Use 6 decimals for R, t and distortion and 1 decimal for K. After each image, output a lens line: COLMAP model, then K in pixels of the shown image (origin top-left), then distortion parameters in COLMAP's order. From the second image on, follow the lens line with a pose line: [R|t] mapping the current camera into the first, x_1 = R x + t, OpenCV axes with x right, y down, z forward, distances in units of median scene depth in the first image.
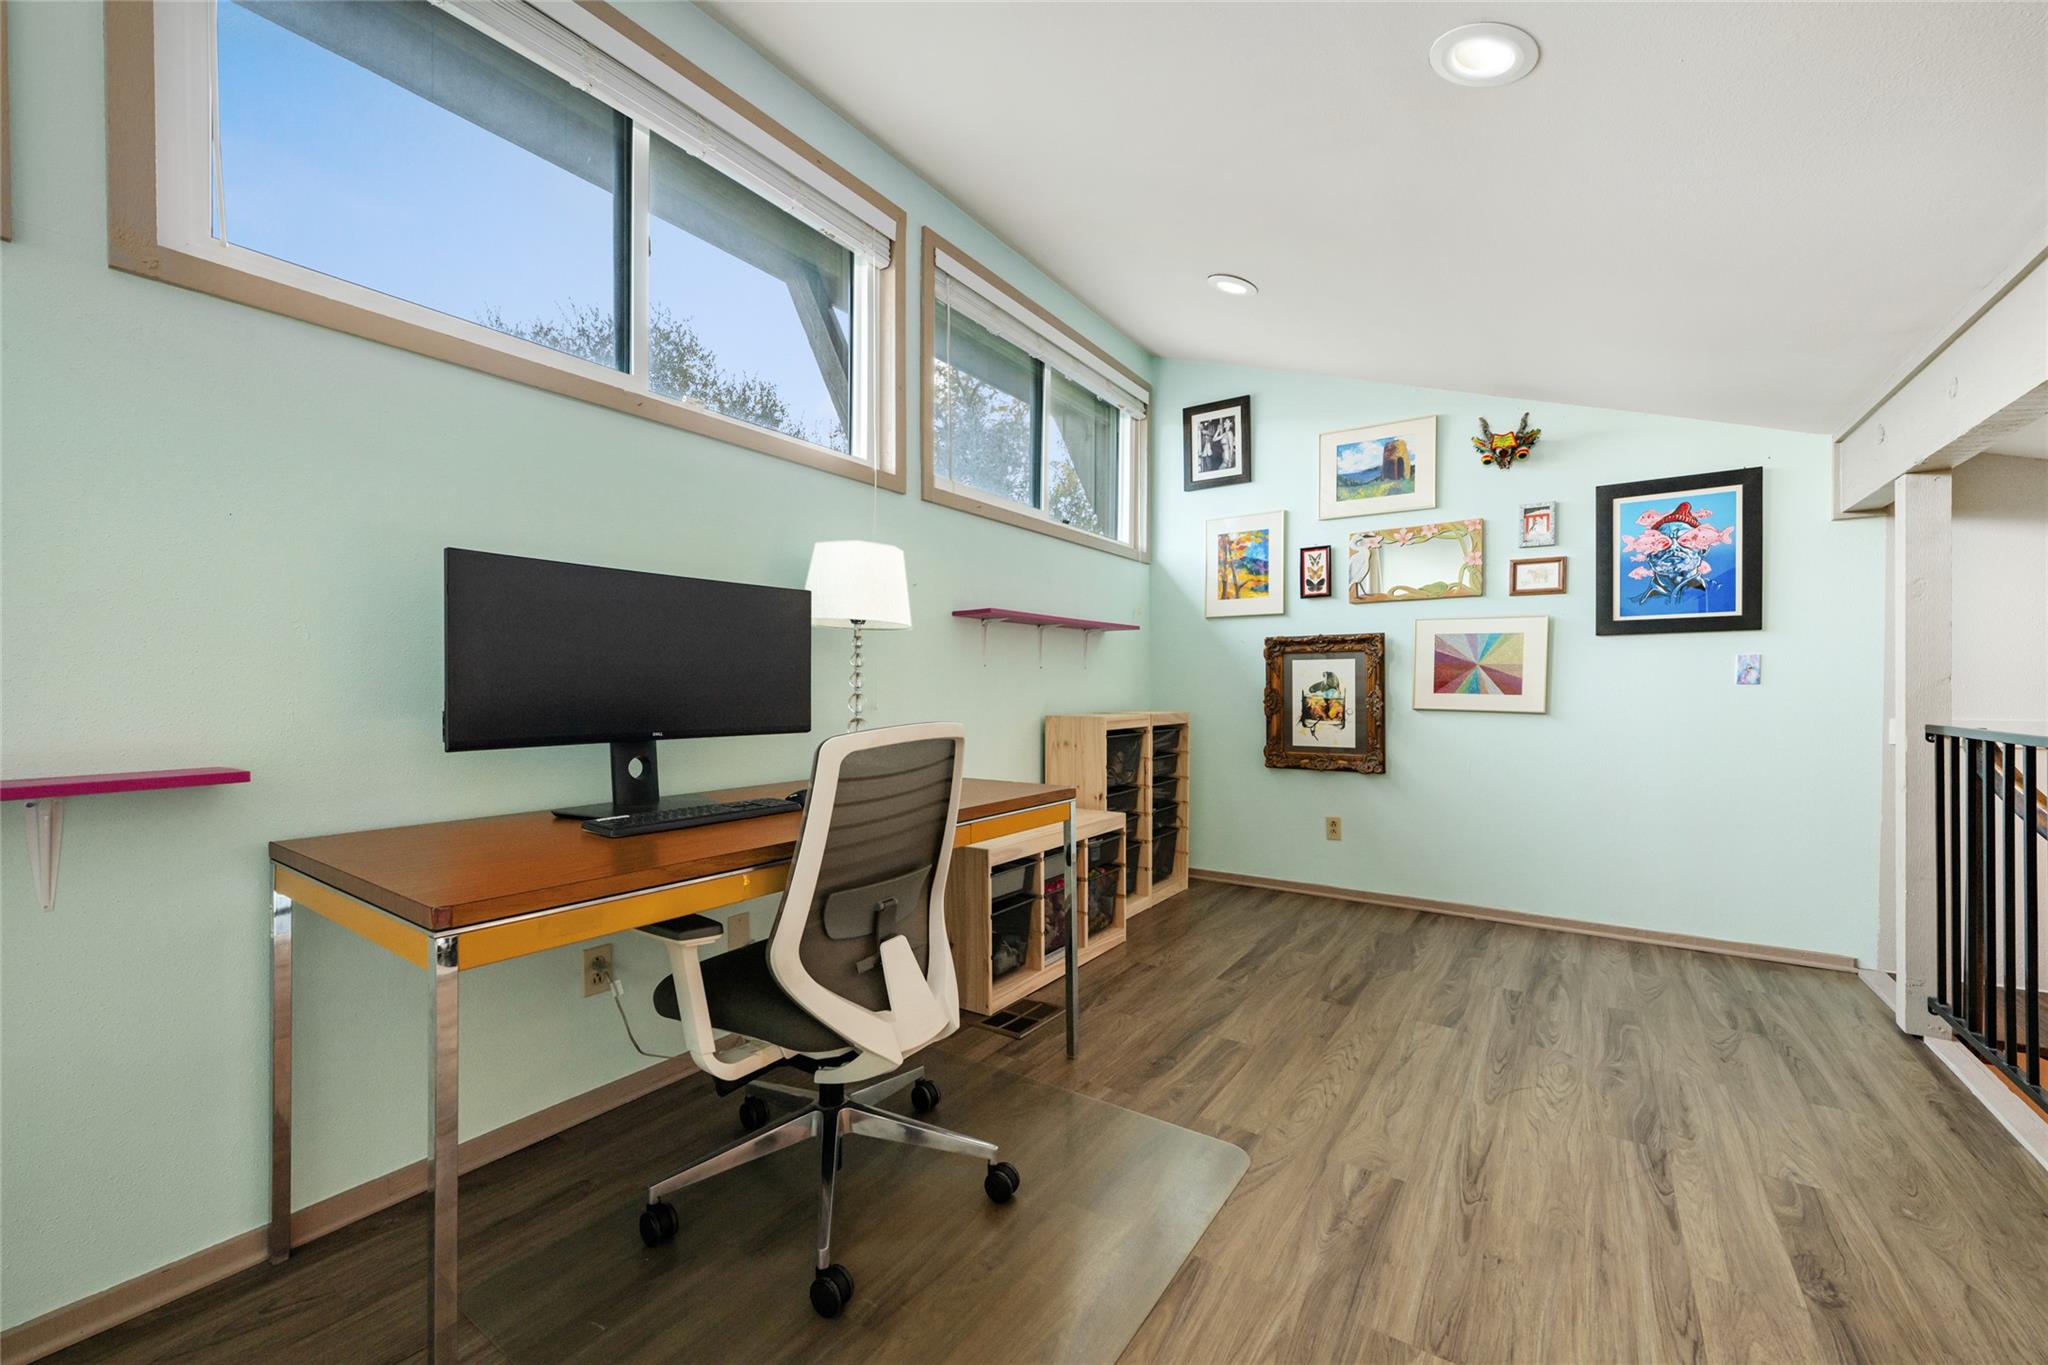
lens RADIAL K [[811.9, 0, 1018.2], [0, 811.9, 683.1], [0, 0, 1]] dist [-0.004284, 0.000407]
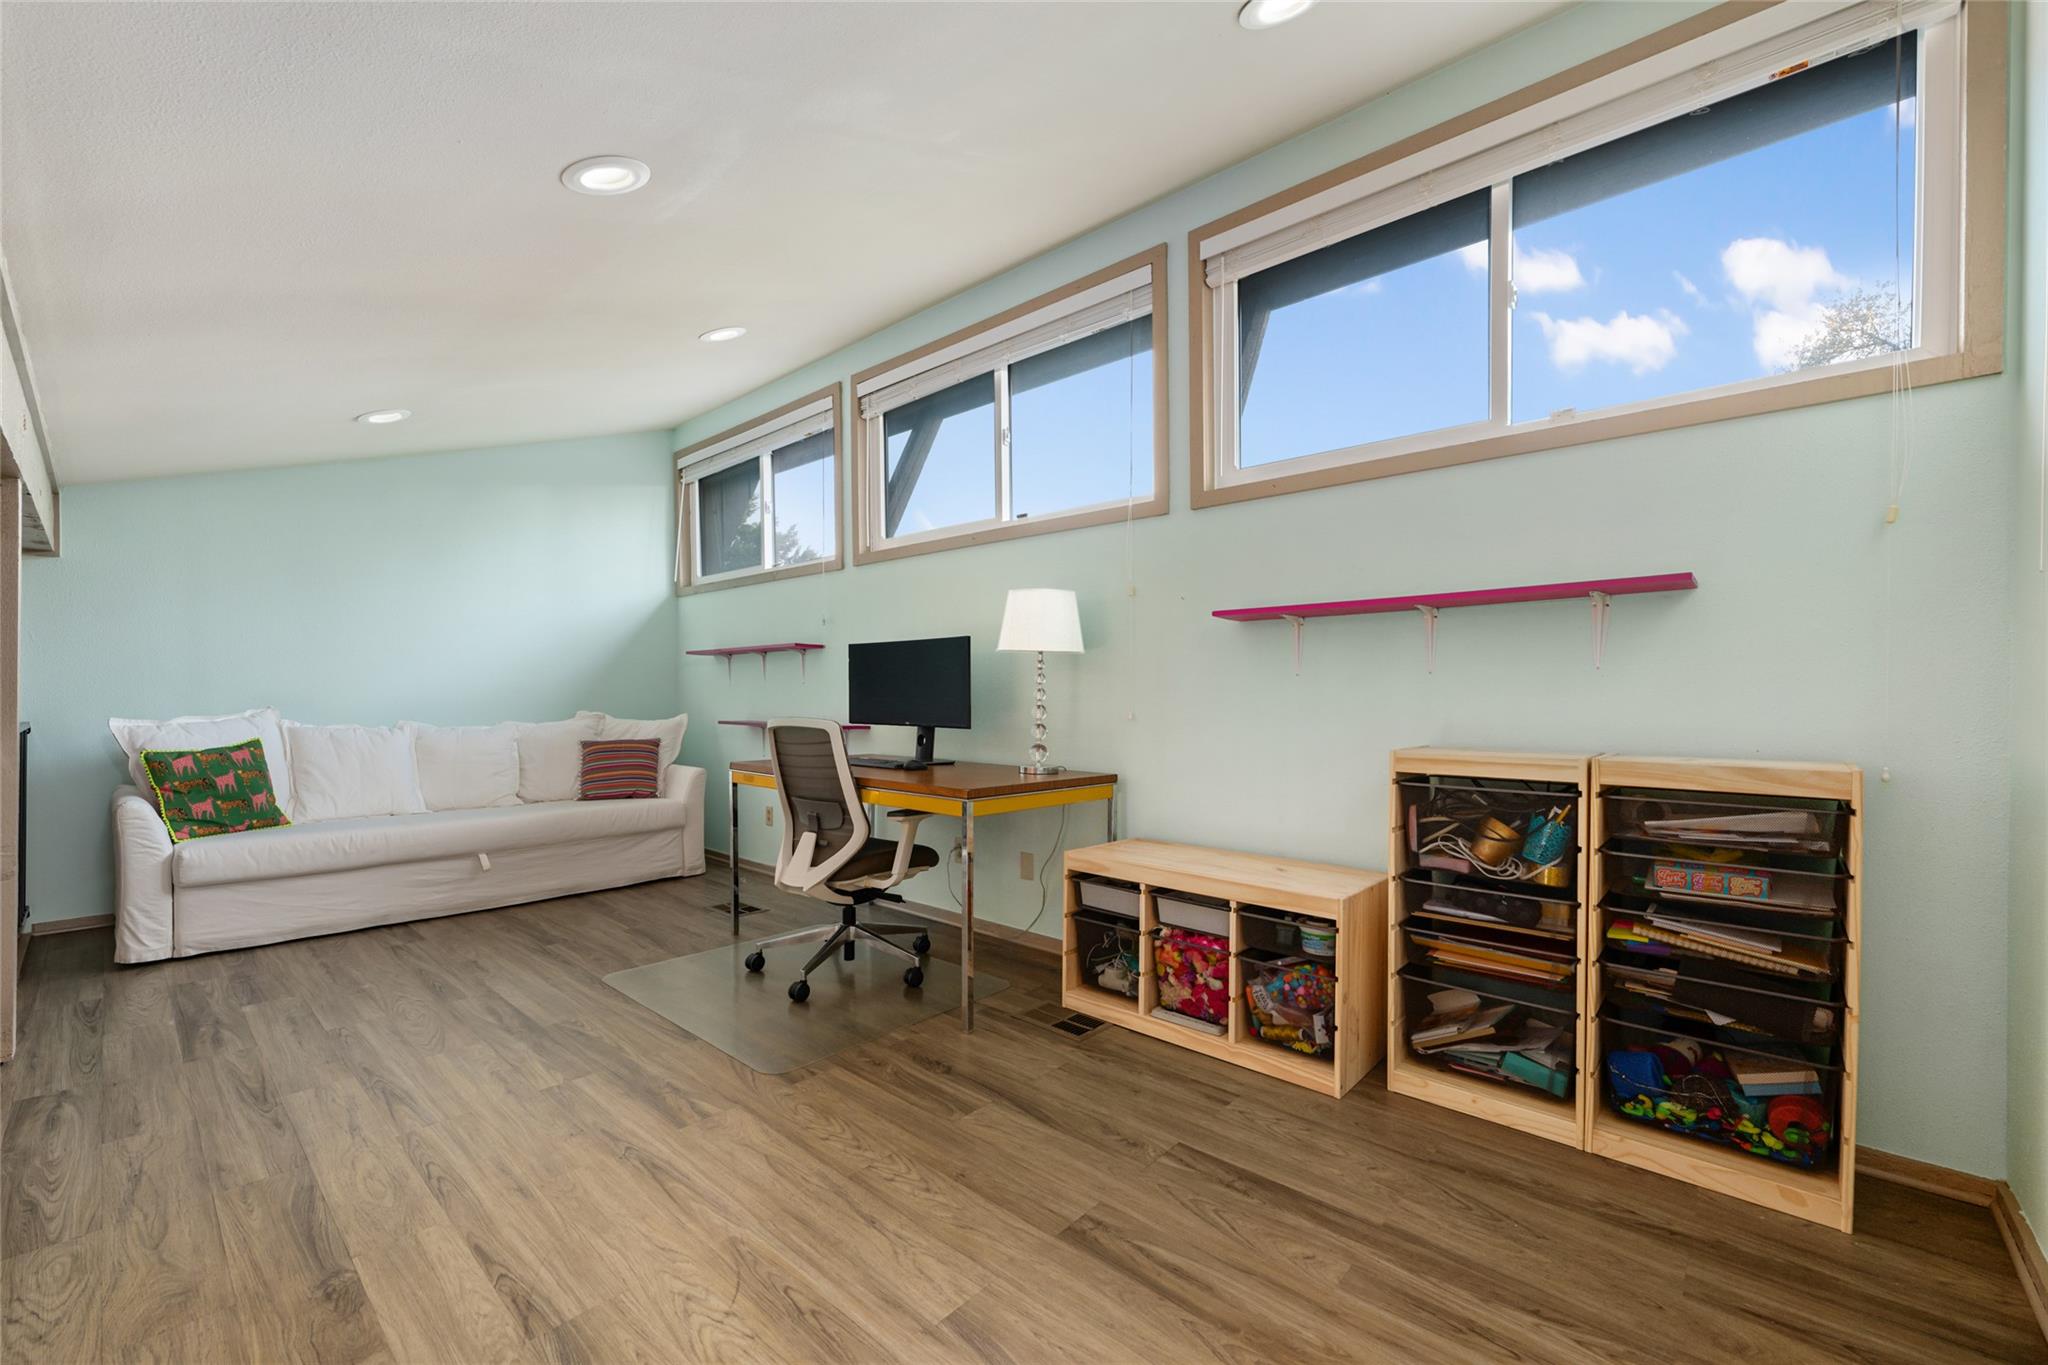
lens RADIAL K [[811.9, 0, 1020.9], [0, 811.9, 693.8], [0, 0, 1]] dist [-0.004284, 0.000407]
pose [[-0.122393, -0.003875, -0.992474, 1.323125], [-0.001261, 0.999992, -0.003749, 0.002030], [0.992481, 0.000793, -0.122397, 1.374781]]
